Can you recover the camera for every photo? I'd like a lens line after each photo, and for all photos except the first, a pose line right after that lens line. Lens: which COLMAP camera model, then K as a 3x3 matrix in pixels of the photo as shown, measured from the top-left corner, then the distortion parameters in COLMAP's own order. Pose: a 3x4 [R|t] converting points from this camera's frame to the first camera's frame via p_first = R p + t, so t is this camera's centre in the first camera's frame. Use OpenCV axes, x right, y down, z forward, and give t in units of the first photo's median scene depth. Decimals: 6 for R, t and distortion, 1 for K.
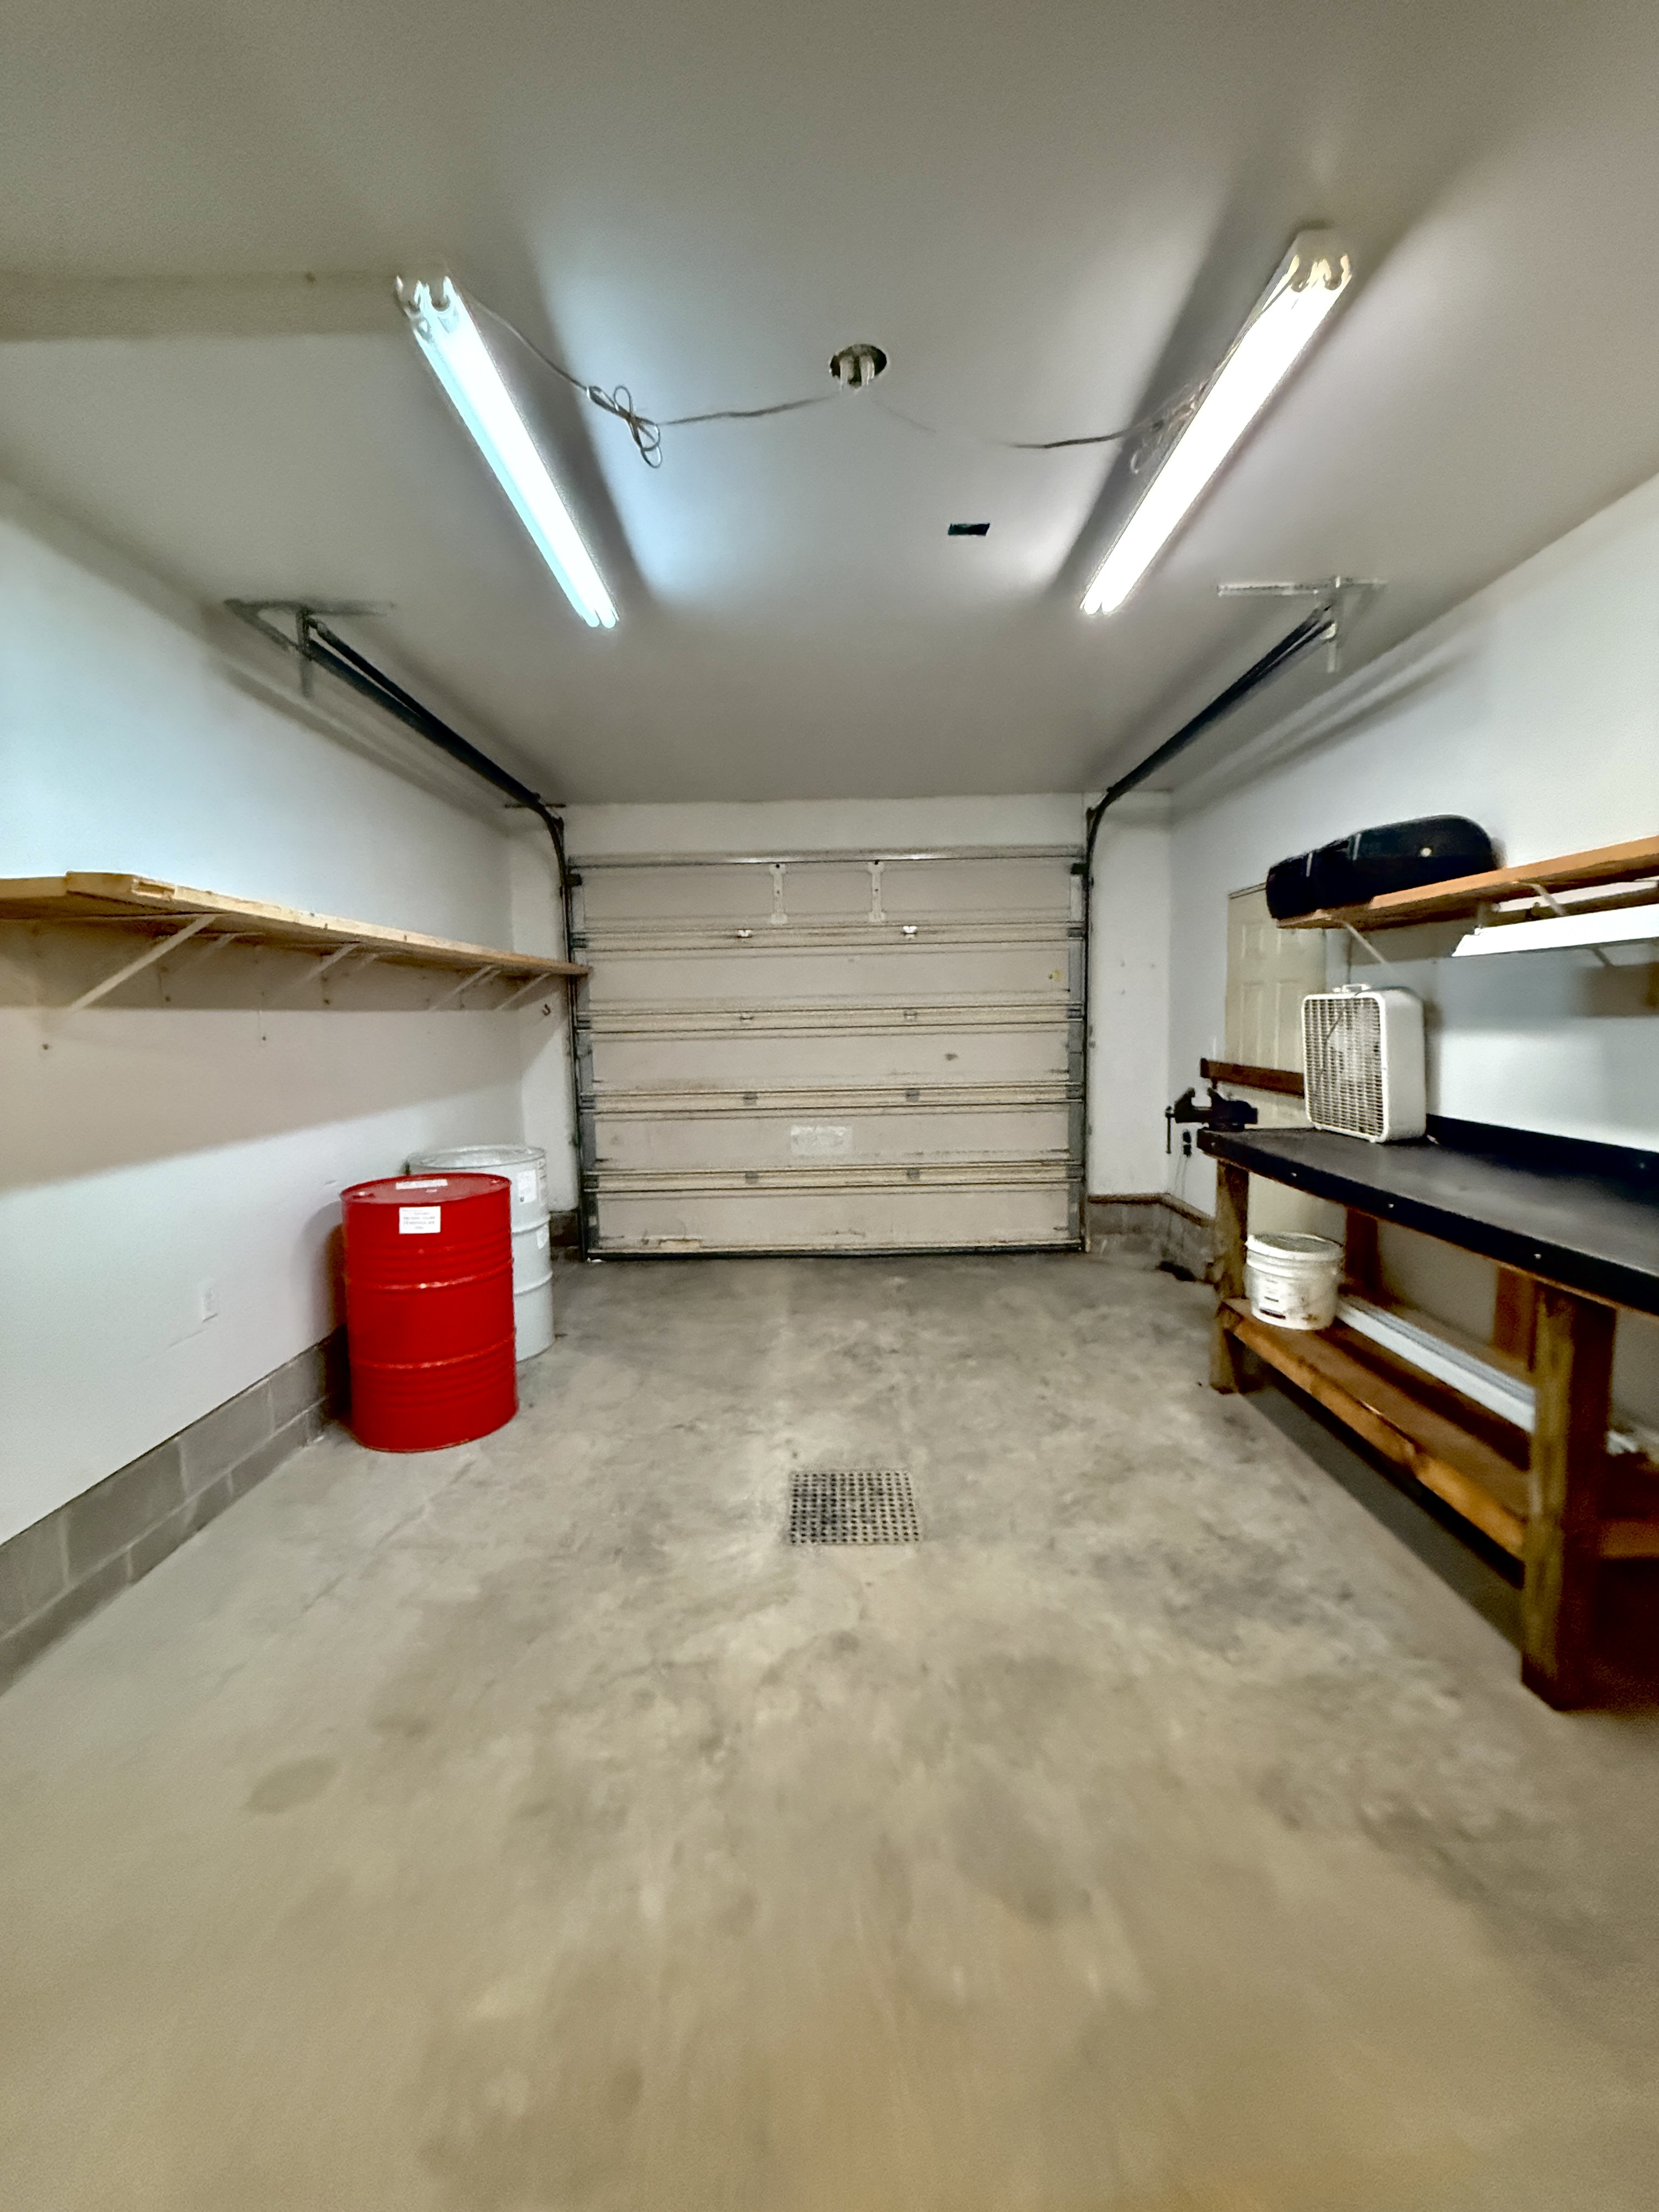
lens RADIAL K [[881.2, 0, 830.2], [0, 881.2, 1105.8], [0, 0, 1]] dist [0.001707, -0.000342]
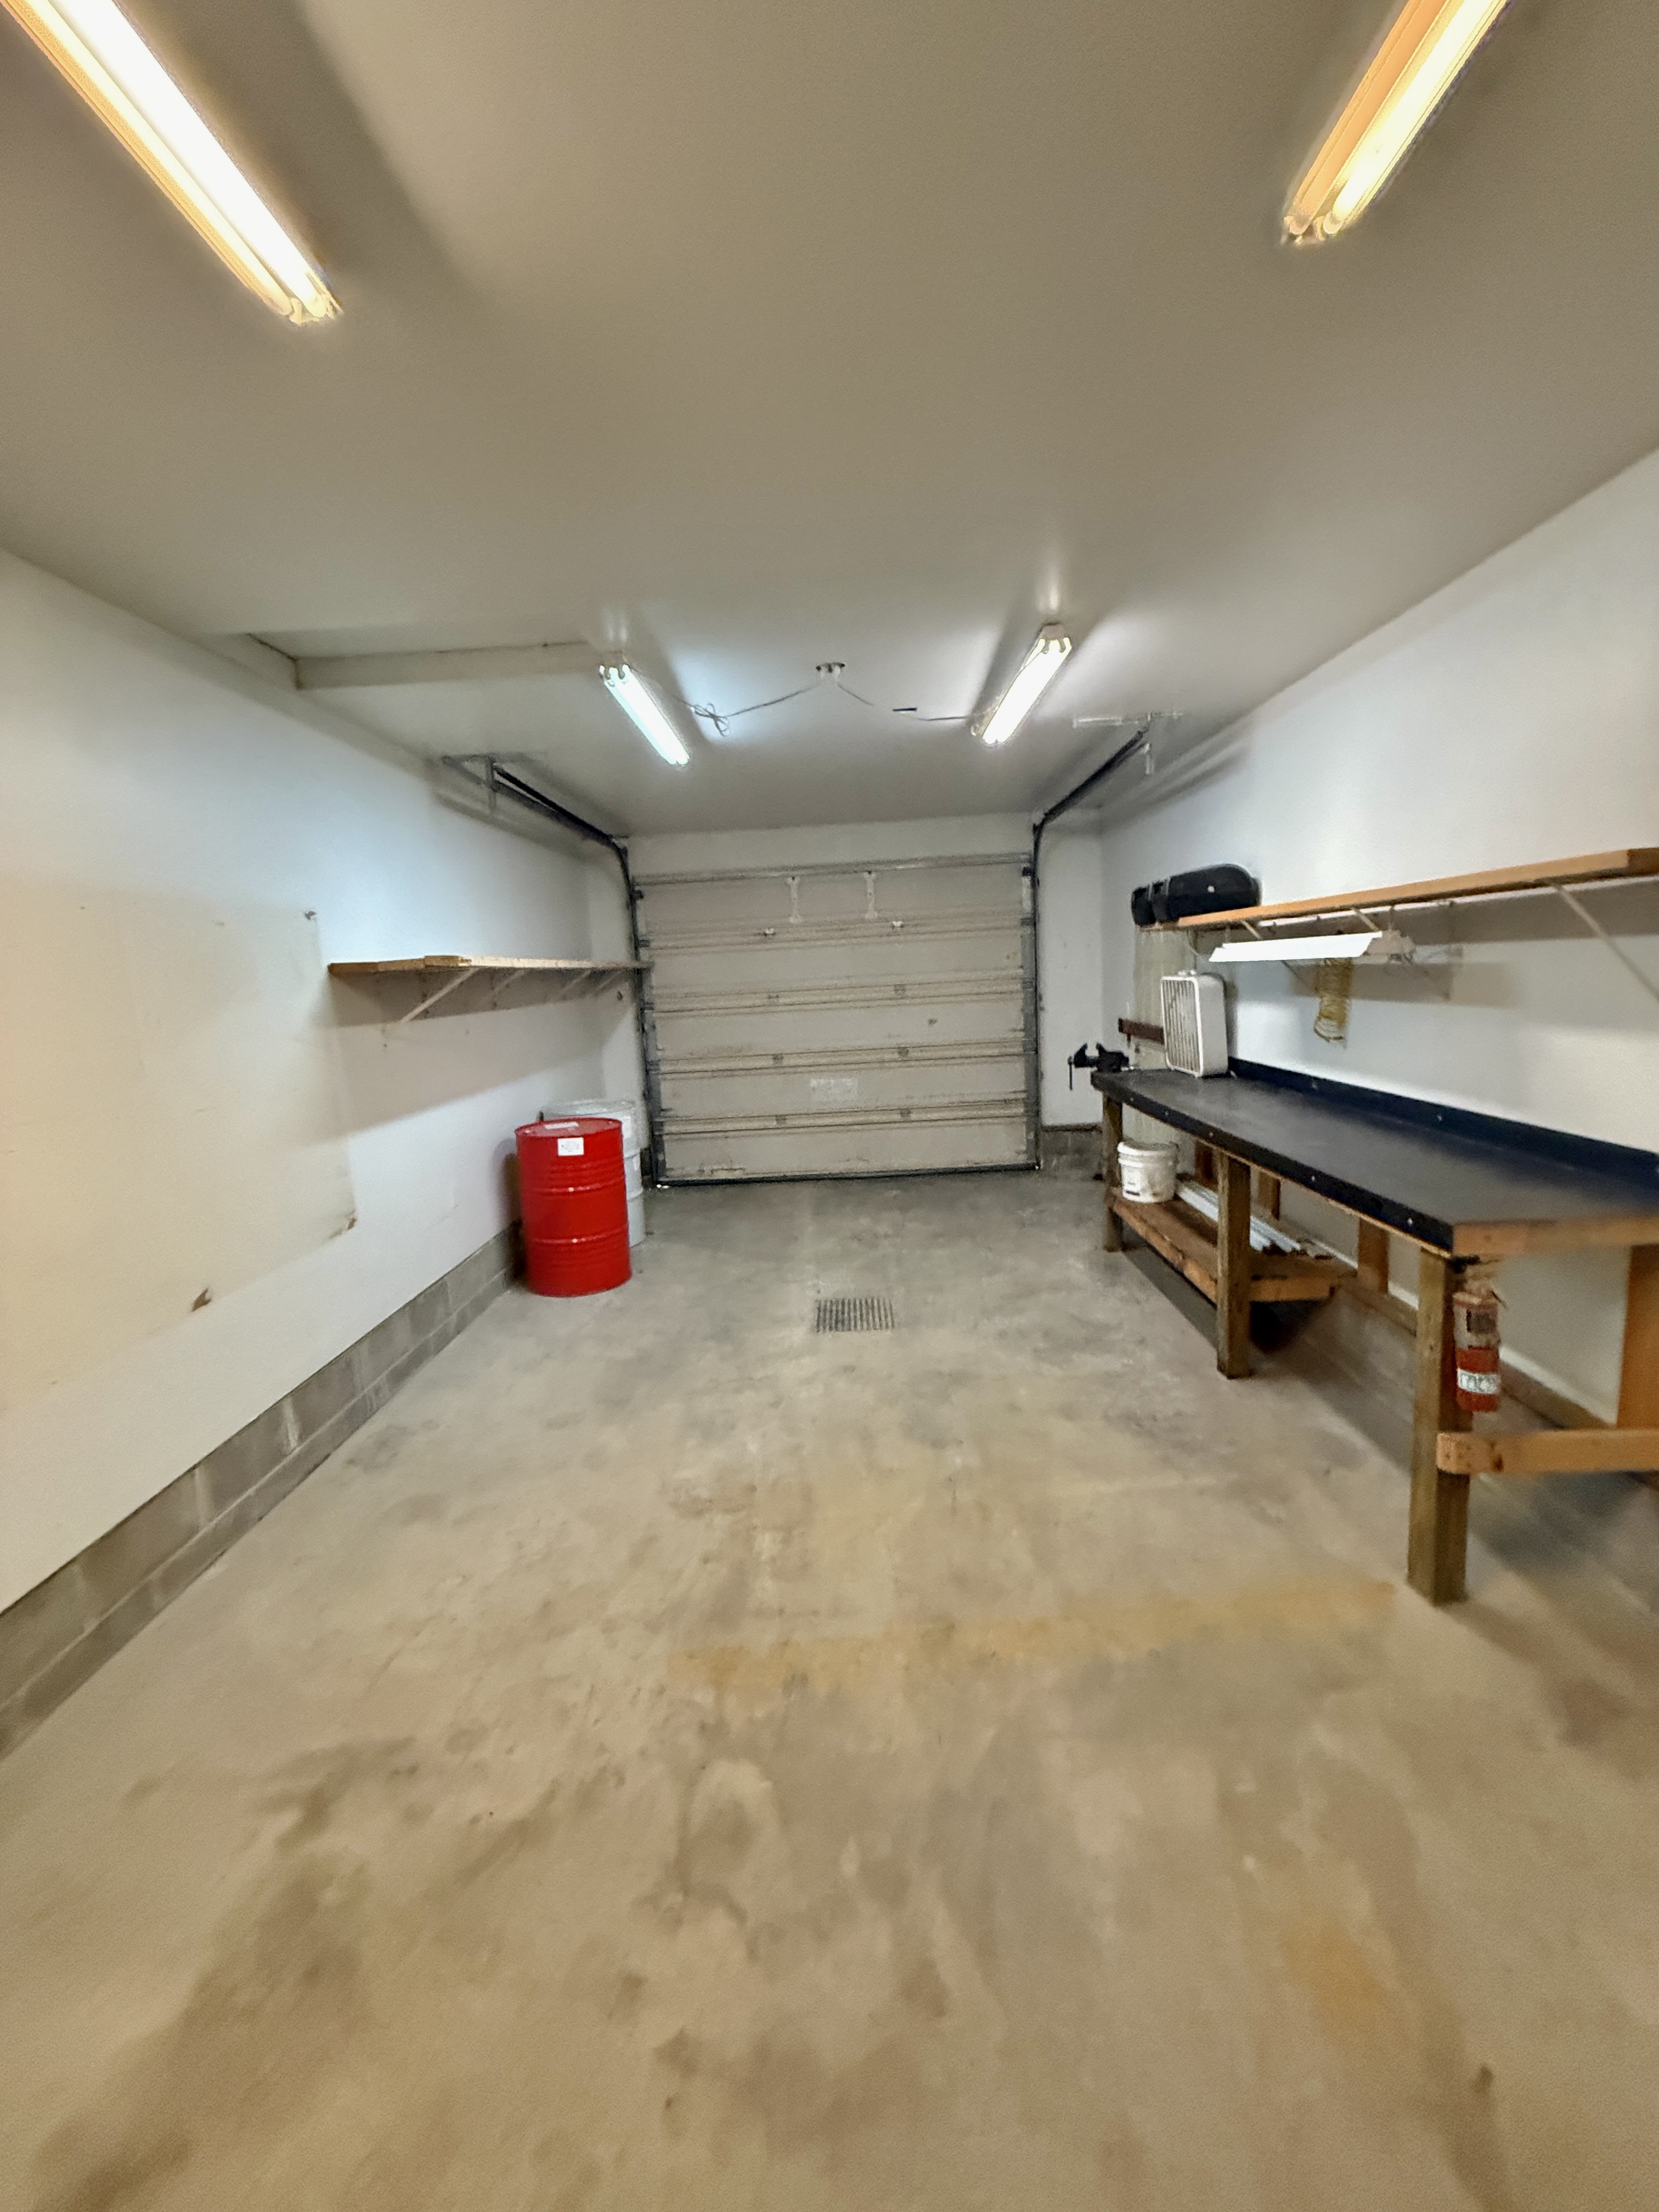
lens RADIAL K [[881.2, 0, 829.0], [0, 881.2, 1102.0], [0, 0, 1]] dist [0.001707, -0.000342]
pose [[0.999185, -0.030226, -0.026739, 0.031597], [0.031448, 0.998422, 0.046525, -0.005879], [0.025291, -0.047328, 0.998559, -0.563425]]
